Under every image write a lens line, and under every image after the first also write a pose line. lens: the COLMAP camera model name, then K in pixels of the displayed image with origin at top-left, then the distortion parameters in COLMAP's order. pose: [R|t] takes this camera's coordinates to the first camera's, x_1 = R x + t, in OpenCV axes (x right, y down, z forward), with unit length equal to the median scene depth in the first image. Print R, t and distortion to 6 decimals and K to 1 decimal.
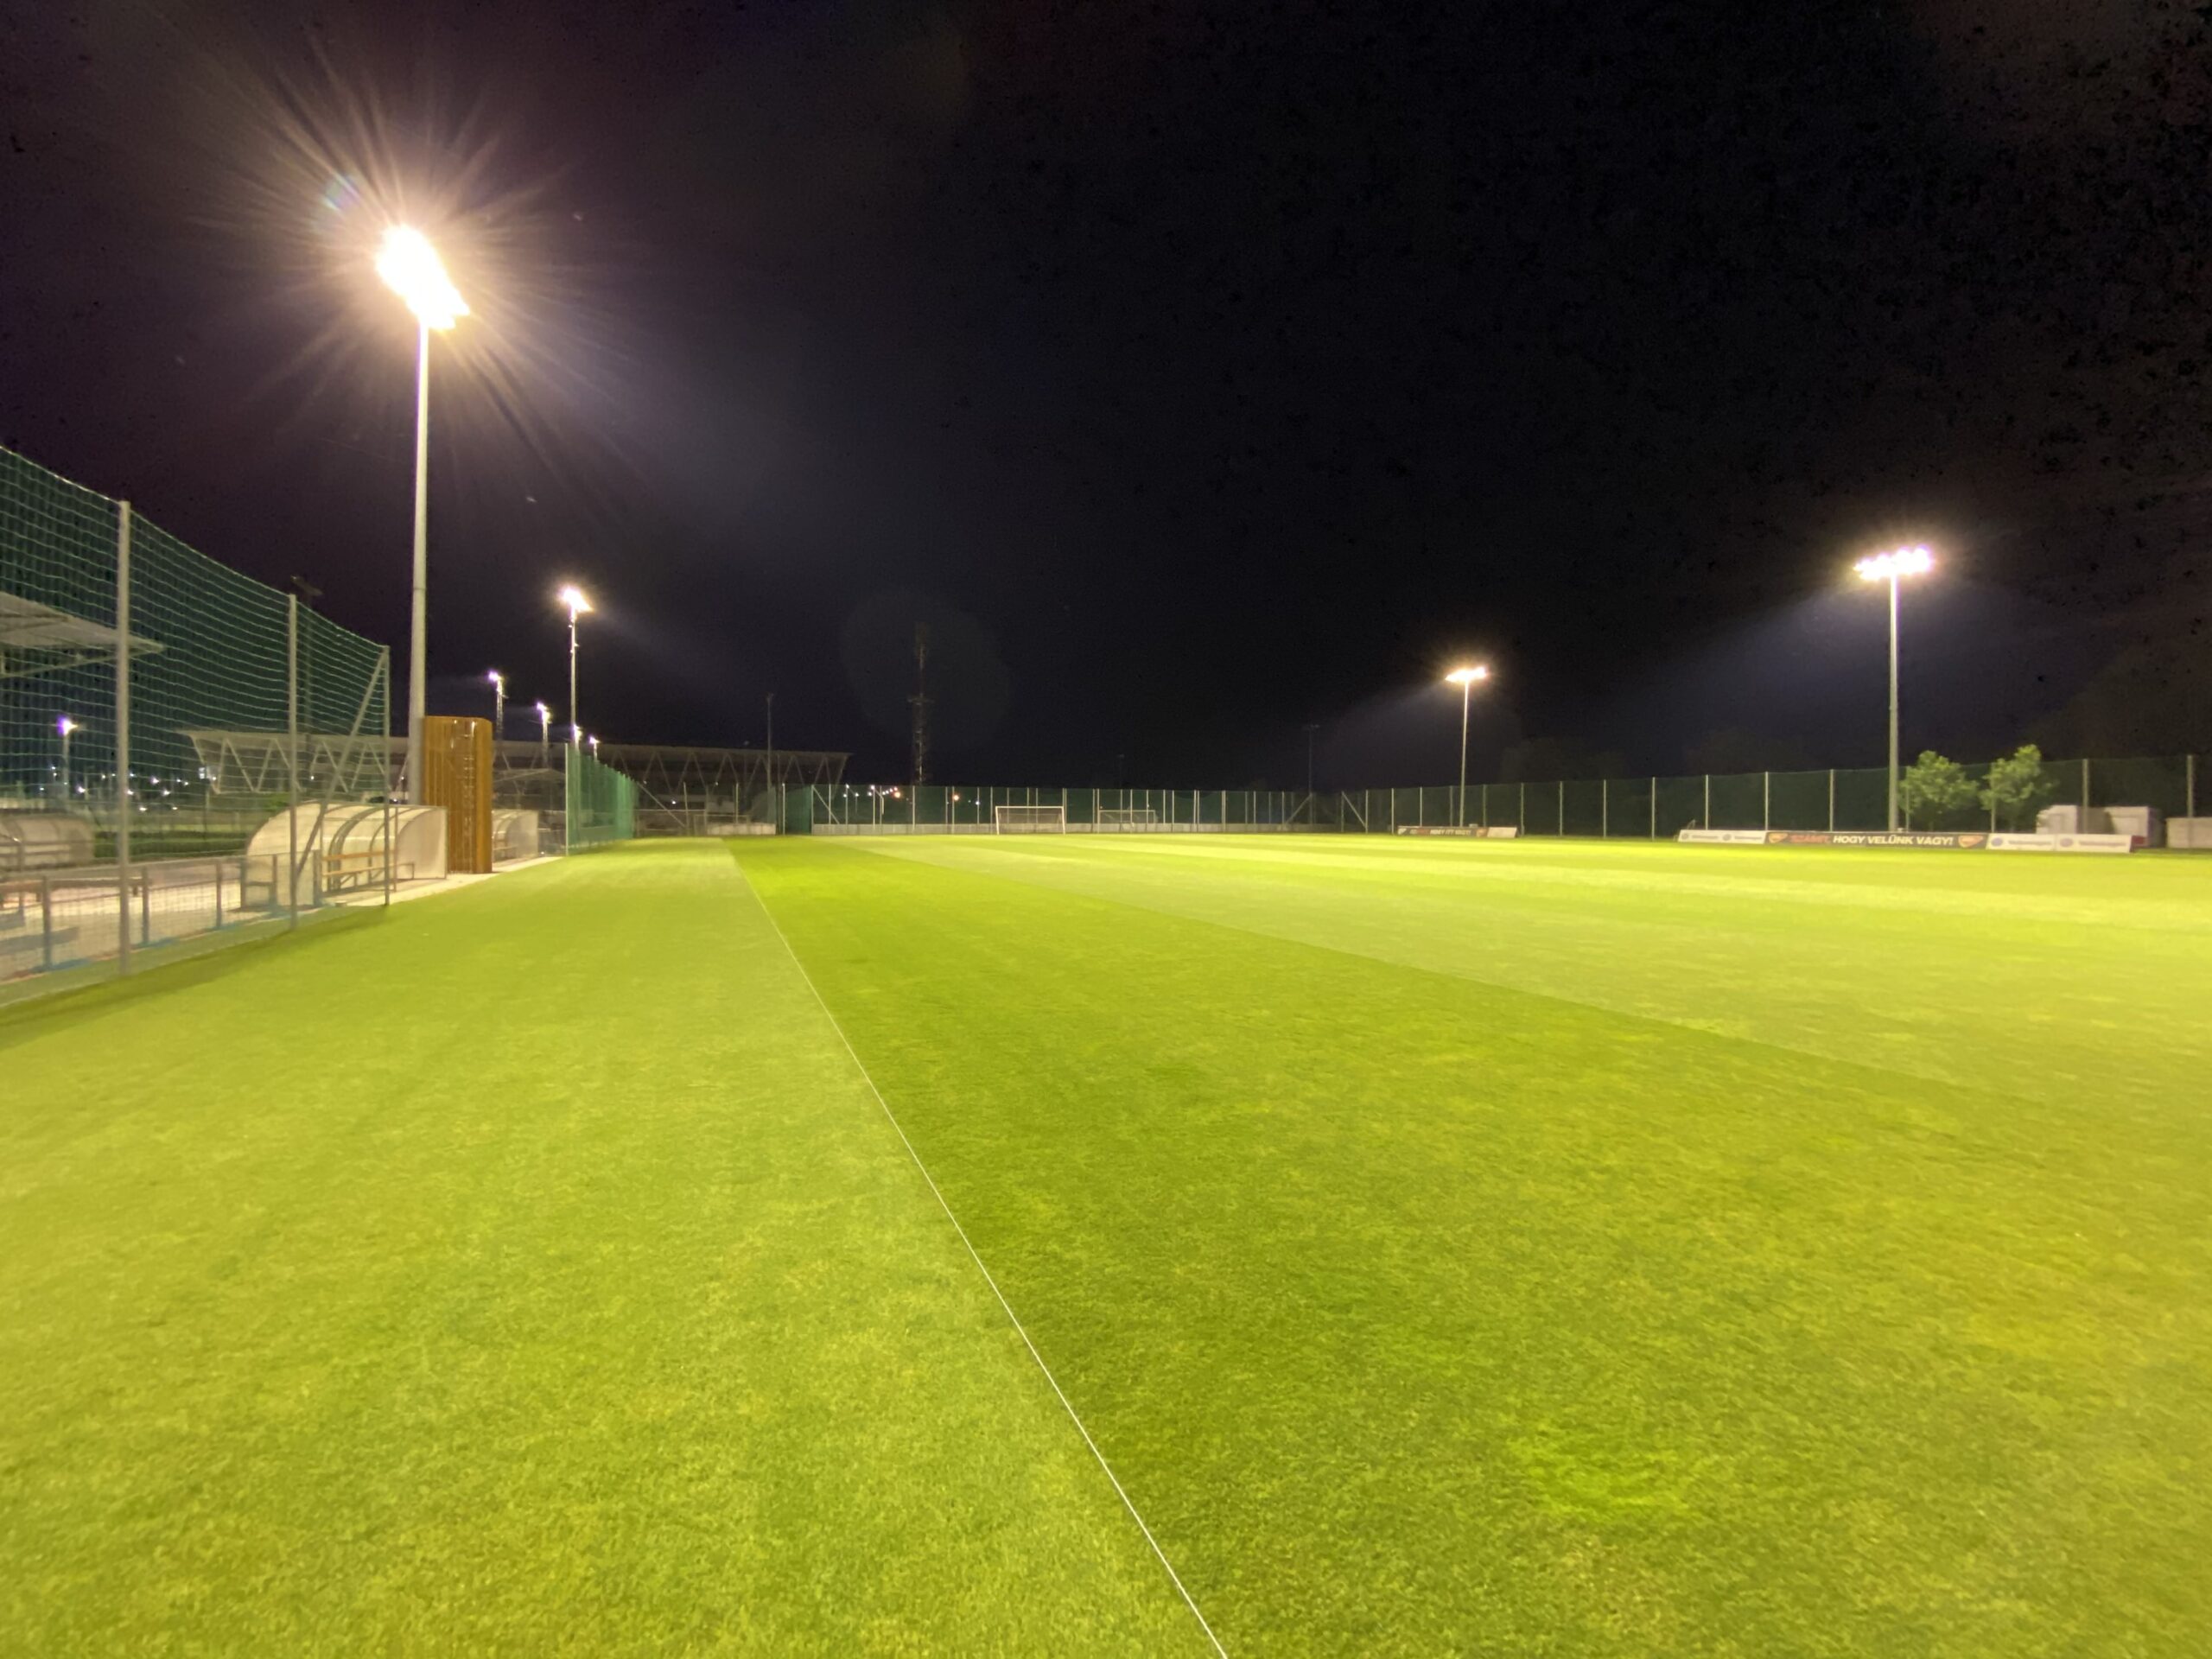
lens RADIAL K [[900.4, 0, 1106.0], [0, 900.4, 829.5], [0, 0, 1]] dist [0.031866, -0.000170]
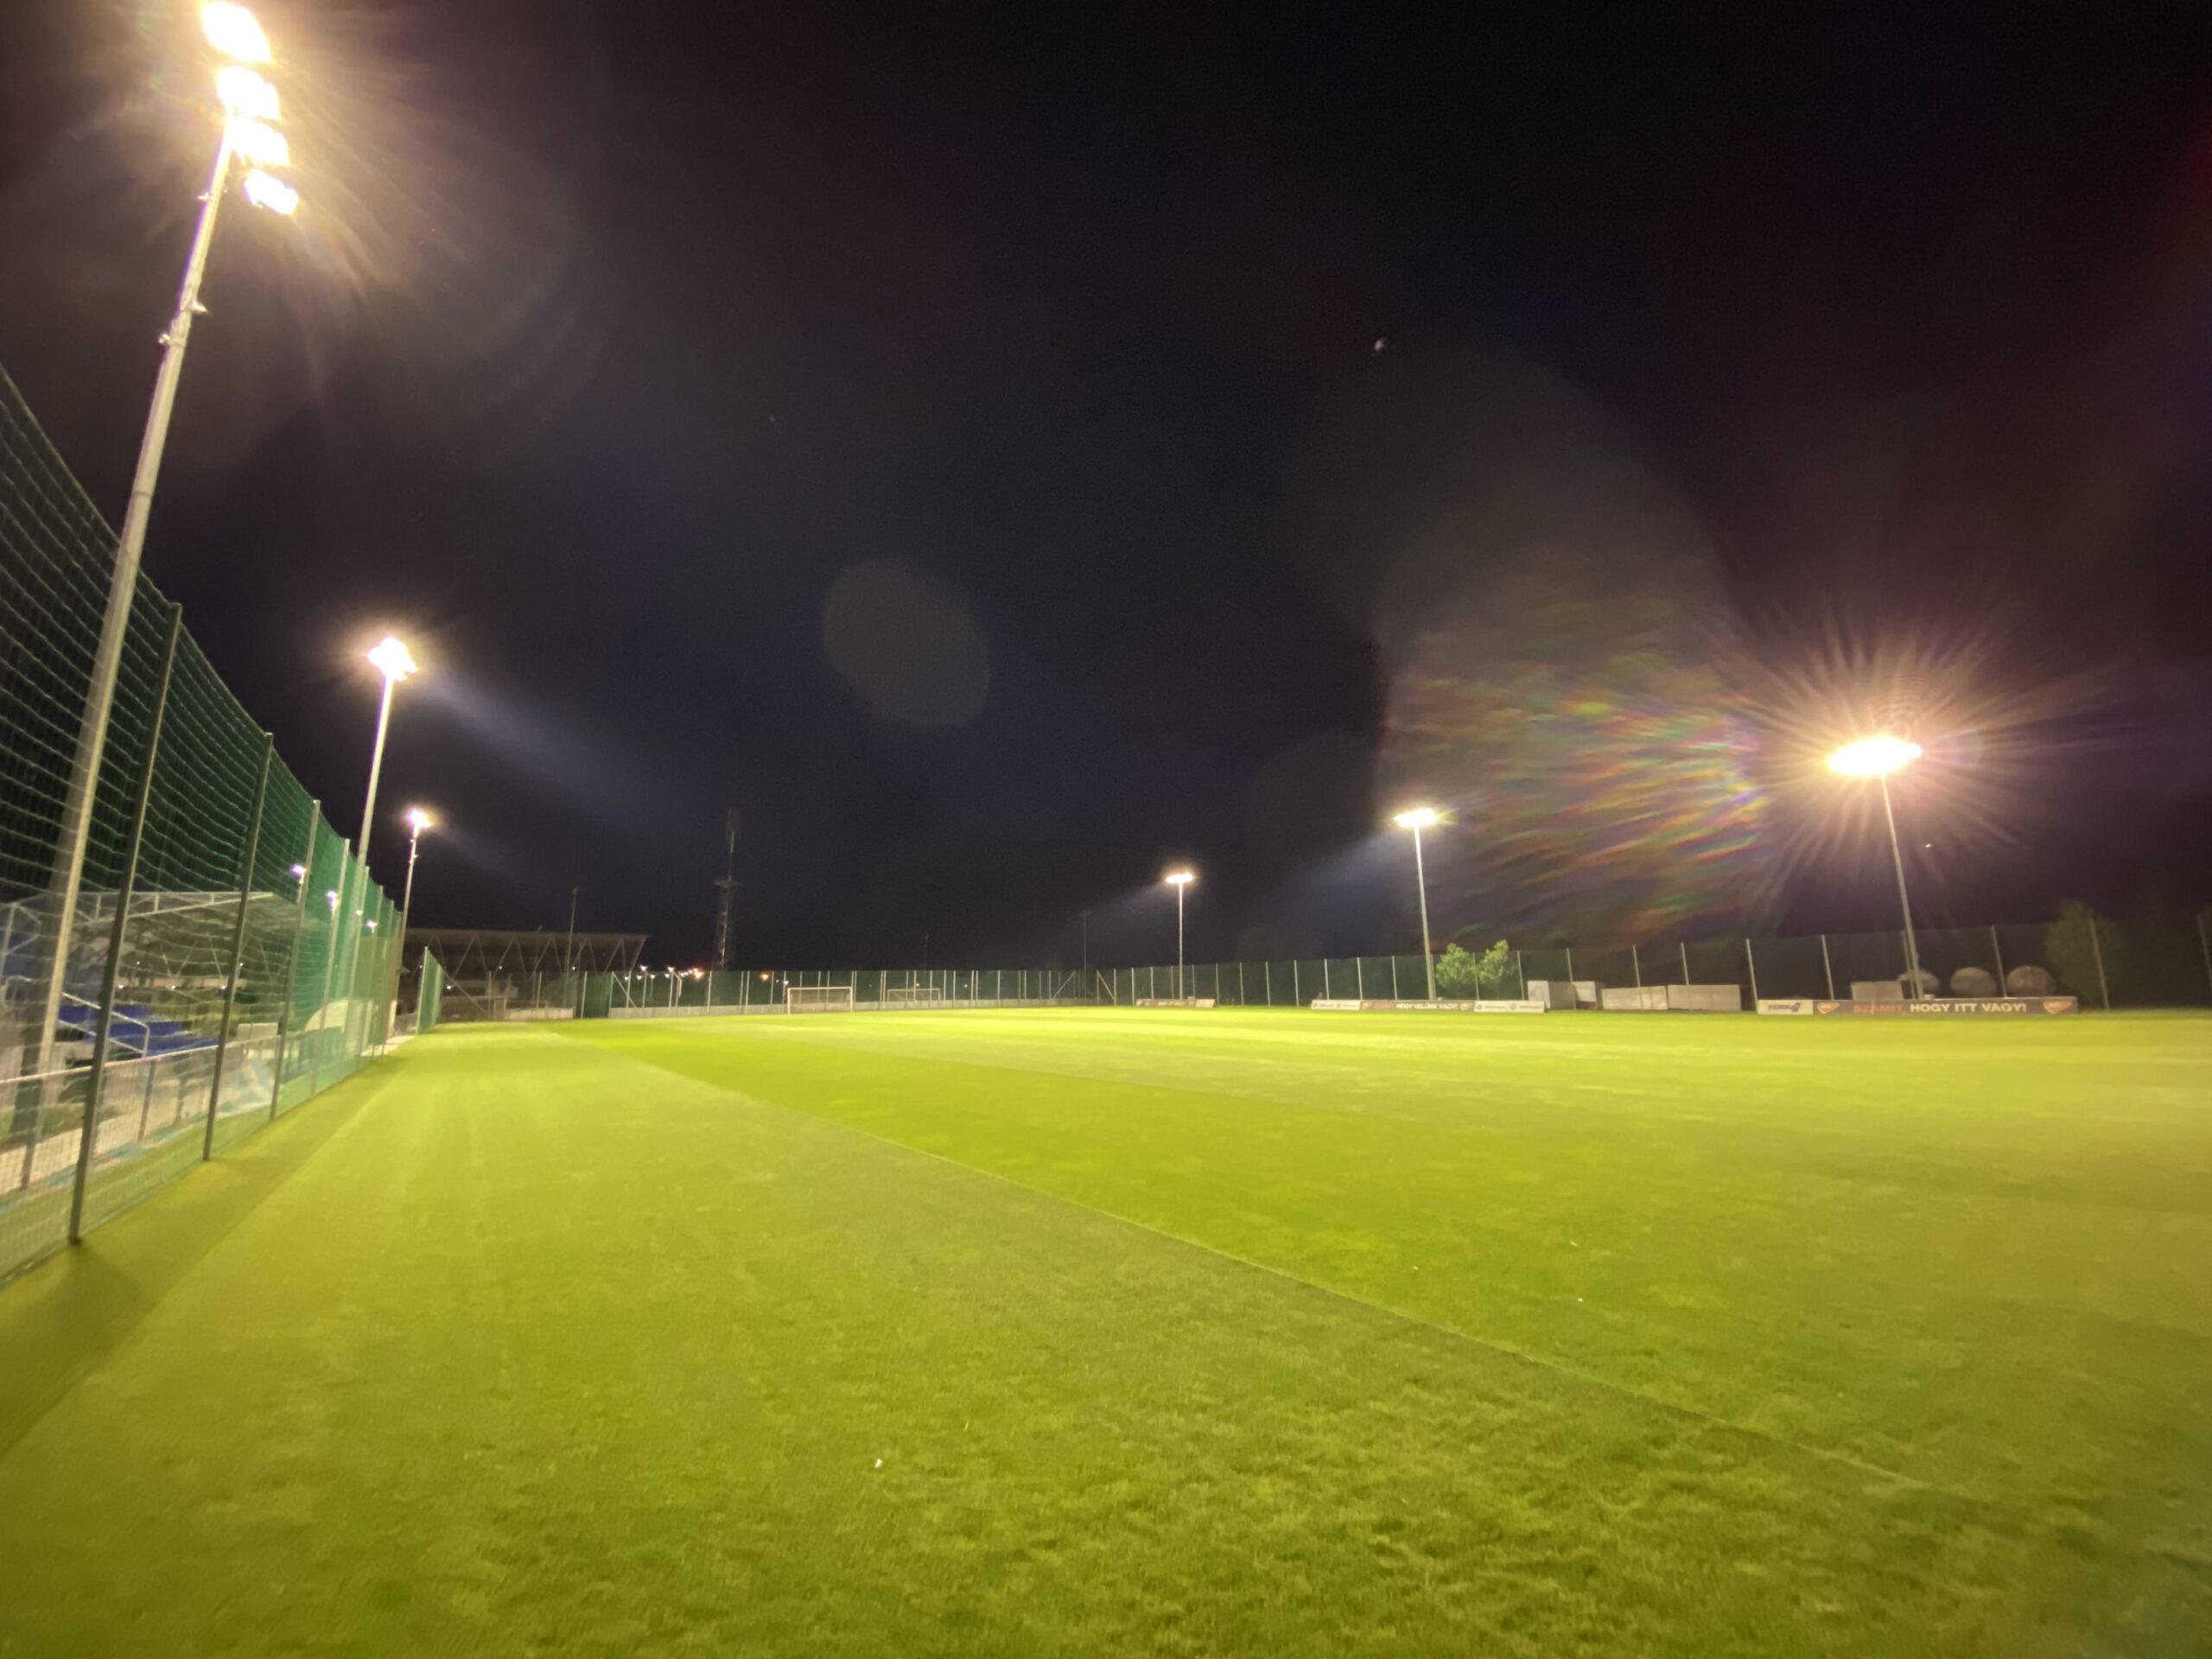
lens RADIAL K [[900.4, 0, 1106.0], [0, 900.4, 829.5], [0, 0, 1]] dist [0.031866, -0.000170]
pose [[0.981993, 0.019649, 0.187894, 0.055145], [0.016416, 0.981940, -0.188480, -0.000589], [-0.188204, 0.188171, 0.963935, -0.217665]]
